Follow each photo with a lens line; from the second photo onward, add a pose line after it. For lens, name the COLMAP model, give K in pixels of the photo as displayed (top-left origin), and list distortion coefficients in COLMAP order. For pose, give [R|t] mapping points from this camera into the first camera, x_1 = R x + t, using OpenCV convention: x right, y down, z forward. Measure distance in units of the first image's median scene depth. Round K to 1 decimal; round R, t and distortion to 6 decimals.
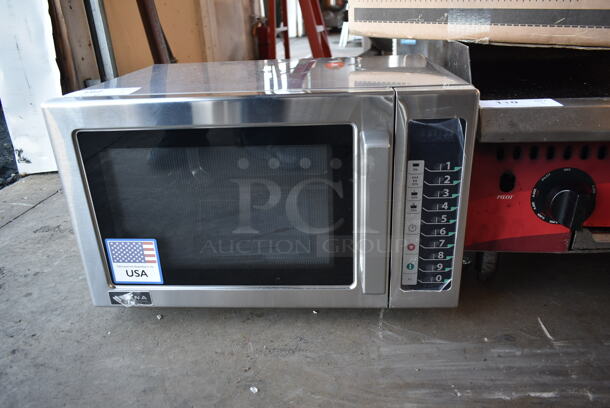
lens RADIAL K [[465.8, 0, 305.0], [0, 465.8, 204.0], [0, 0, 1]] dist [-0.015744, -0.001479]
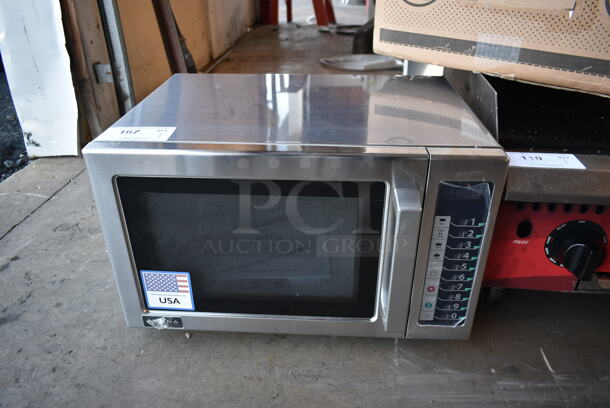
lens RADIAL K [[465.8, 0, 305.0], [0, 465.8, 204.0], [0, 0, 1]] dist [-0.015744, -0.001479]
pose [[0.999347, 0.029693, 0.020587, -0.084884], [-0.031712, 0.993869, 0.105918, -0.196231], [-0.017316, -0.106501, 0.994162, -0.033908]]
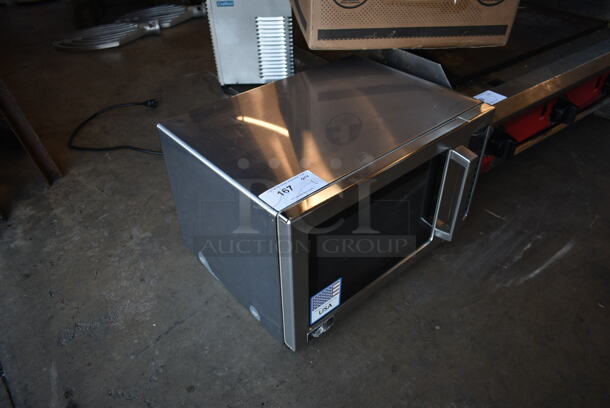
lens RADIAL K [[465.8, 0, 305.0], [0, 465.8, 204.0], [0, 0, 1]] dist [-0.015744, -0.001479]
pose [[0.710226, -0.403527, 0.576840, -1.037394], [0.257739, 0.911564, 0.320345, -0.535724], [-0.655095, -0.078843, 0.751421, 0.123229]]
